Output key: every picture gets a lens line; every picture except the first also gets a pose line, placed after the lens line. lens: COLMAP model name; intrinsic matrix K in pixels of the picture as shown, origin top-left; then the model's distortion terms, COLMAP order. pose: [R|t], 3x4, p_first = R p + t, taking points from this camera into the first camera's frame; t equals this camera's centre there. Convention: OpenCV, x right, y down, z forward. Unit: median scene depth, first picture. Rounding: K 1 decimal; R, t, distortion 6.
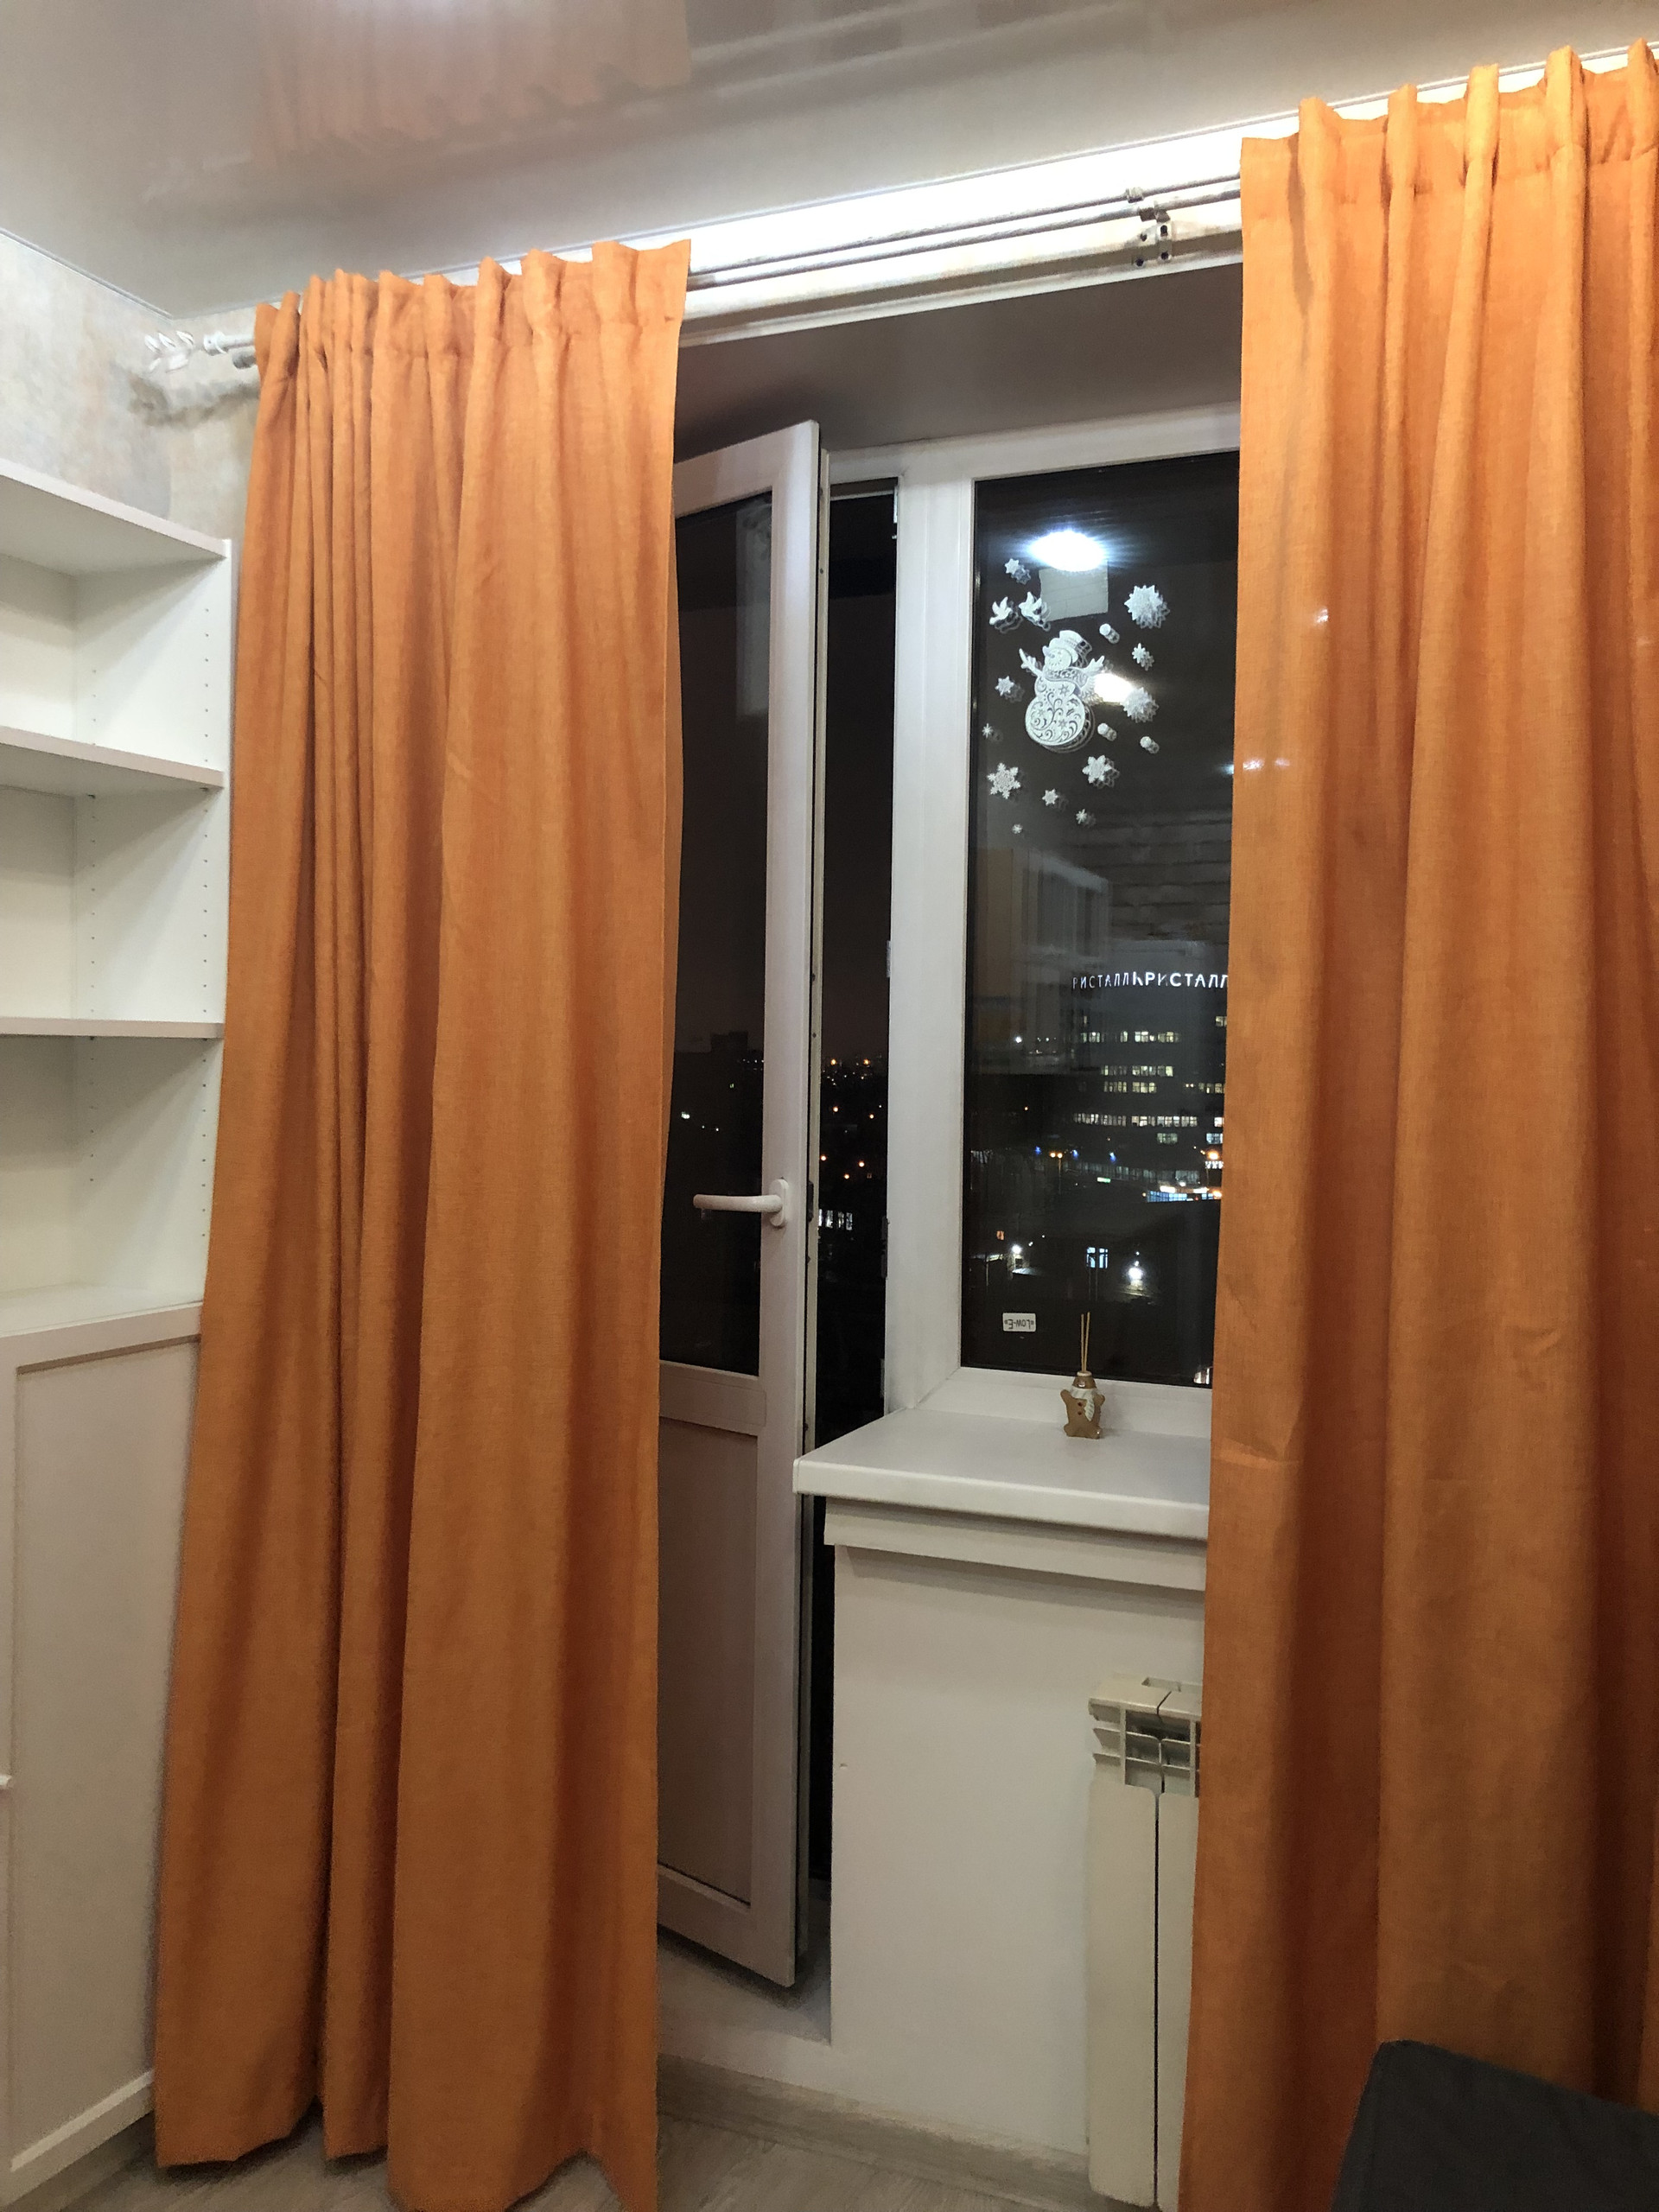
lens RADIAL K [[1791.1, 0, 843.6], [0, 1791.1, 1086.8], [0, 0, 1]] dist [0.017871, -0.013289]
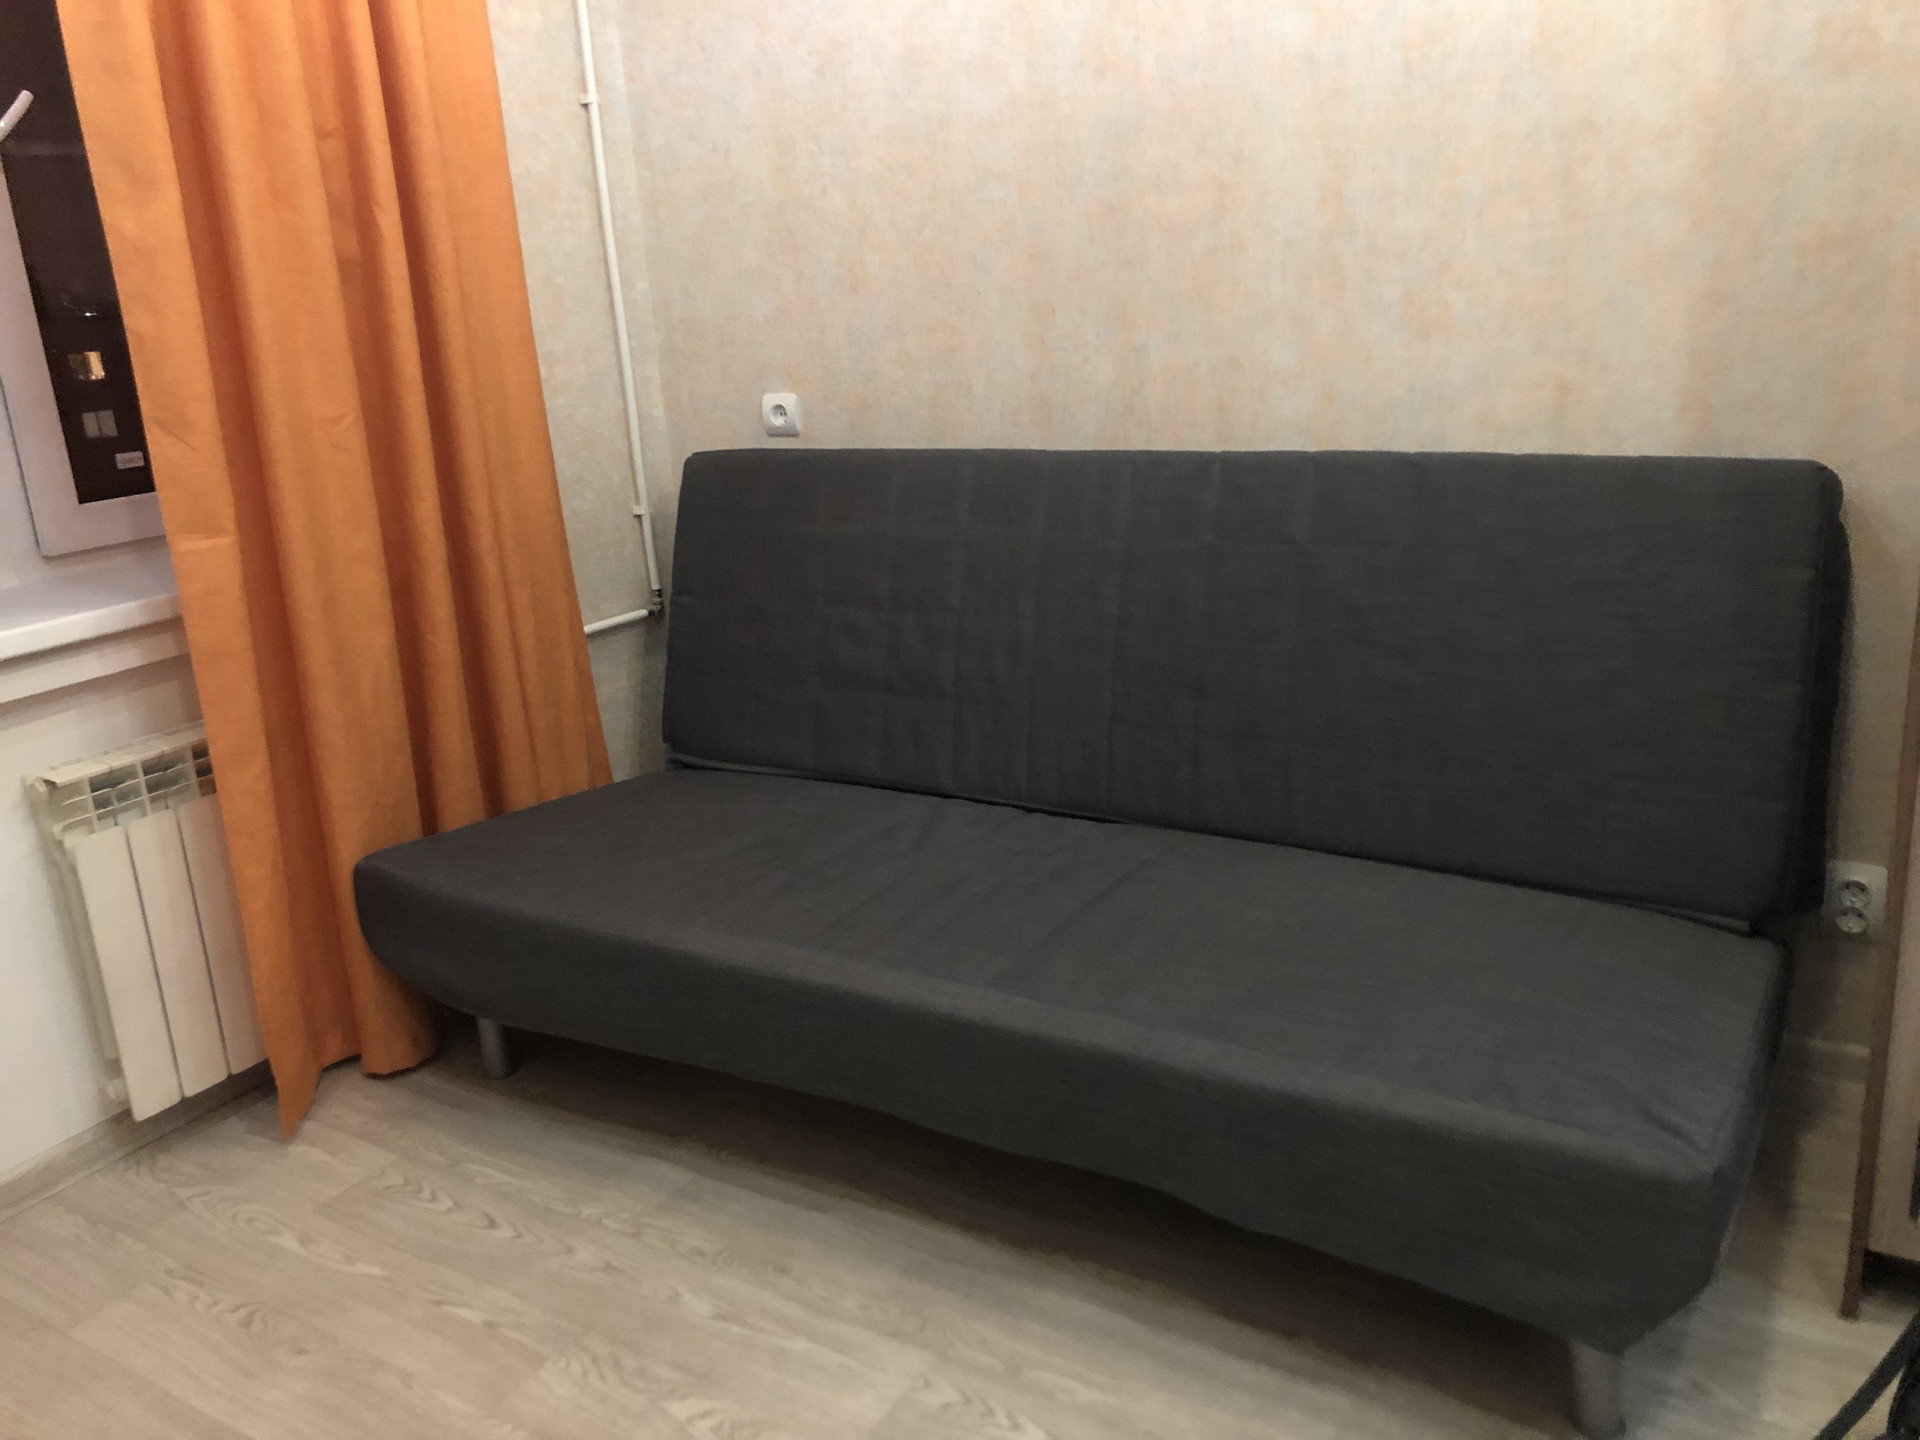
lens RADIAL K [[1554.6, 0, 959.5], [0, 1554.6, 705.9], [0, 0, 1]] dist [0.017871, -0.013289]
pose [[0.153949, -0.302513, 0.940630, -0.675243], [0.078909, 0.952703, 0.293481, 0.010695], [-0.984923, 0.029043, 0.170539, 0.149627]]
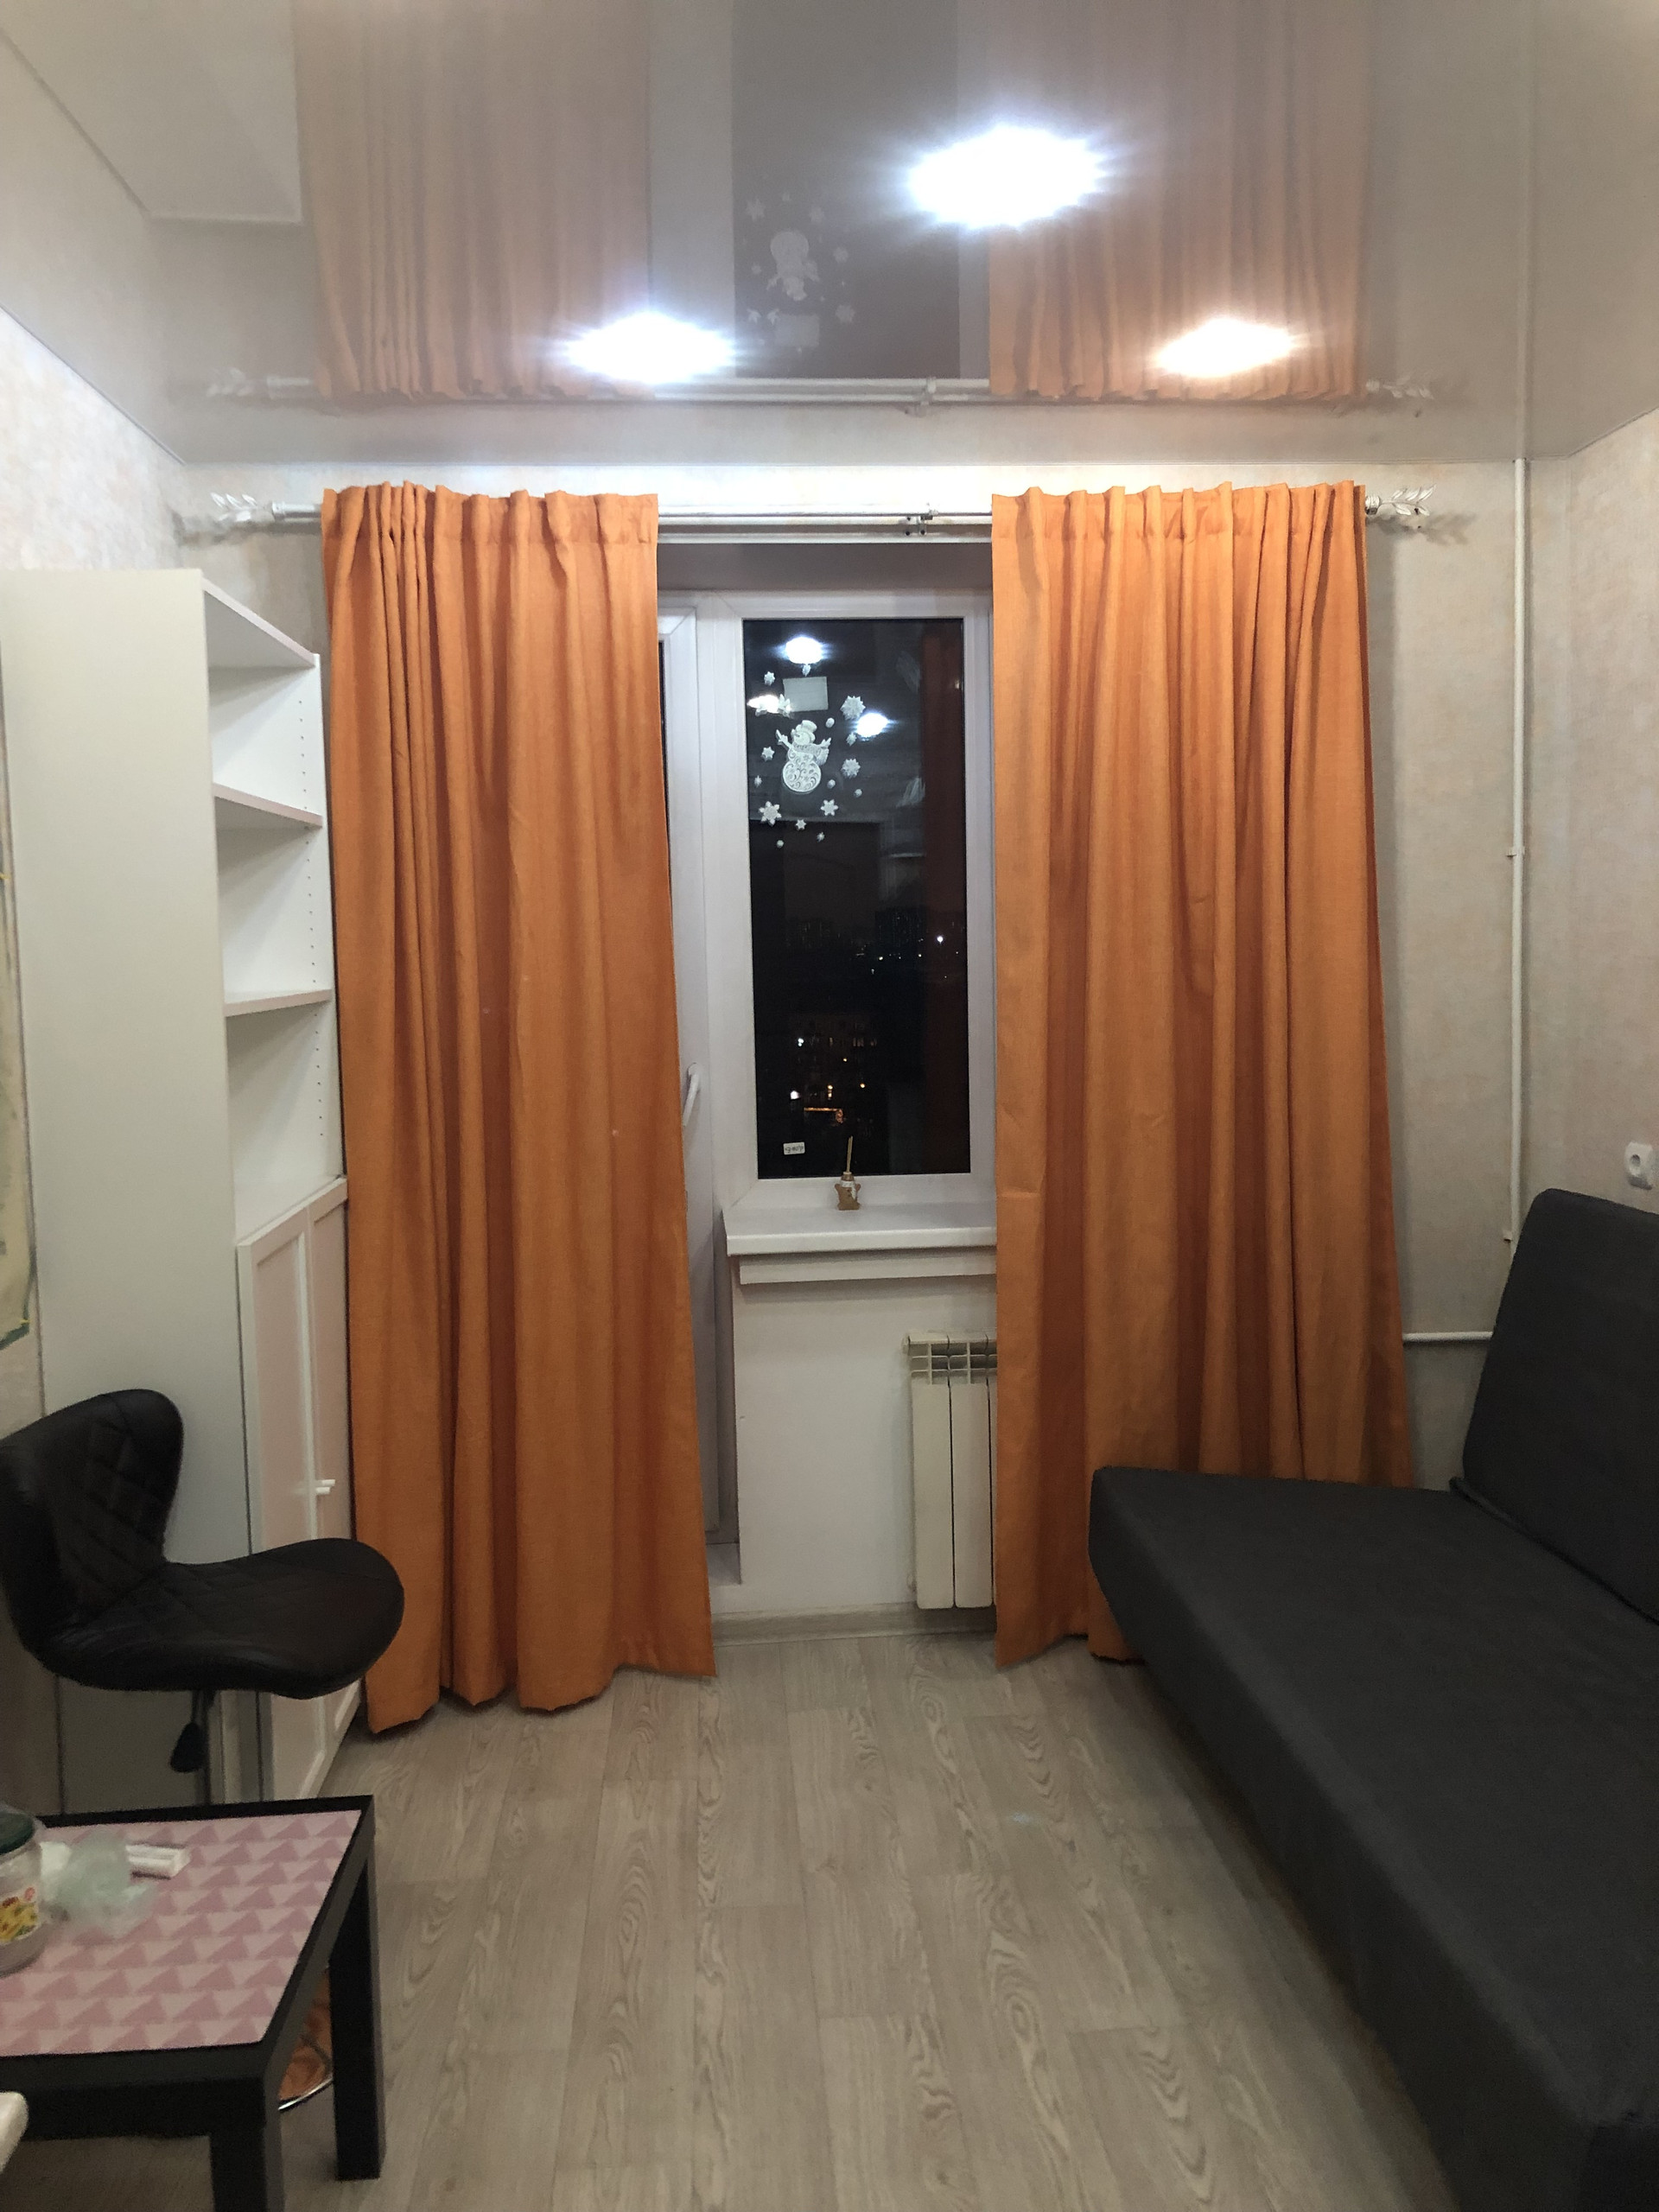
lens RADIAL K [[1791.1, 0, 824.4], [0, 1791.1, 1078.8], [0, 0, 1]] dist [0.017871, -0.013289]
pose [[0.887691, -0.068769, 0.455274, -0.634055], [0.038833, 0.996443, 0.074795, -0.053724], [-0.458798, -0.048715, 0.887204, -0.468856]]
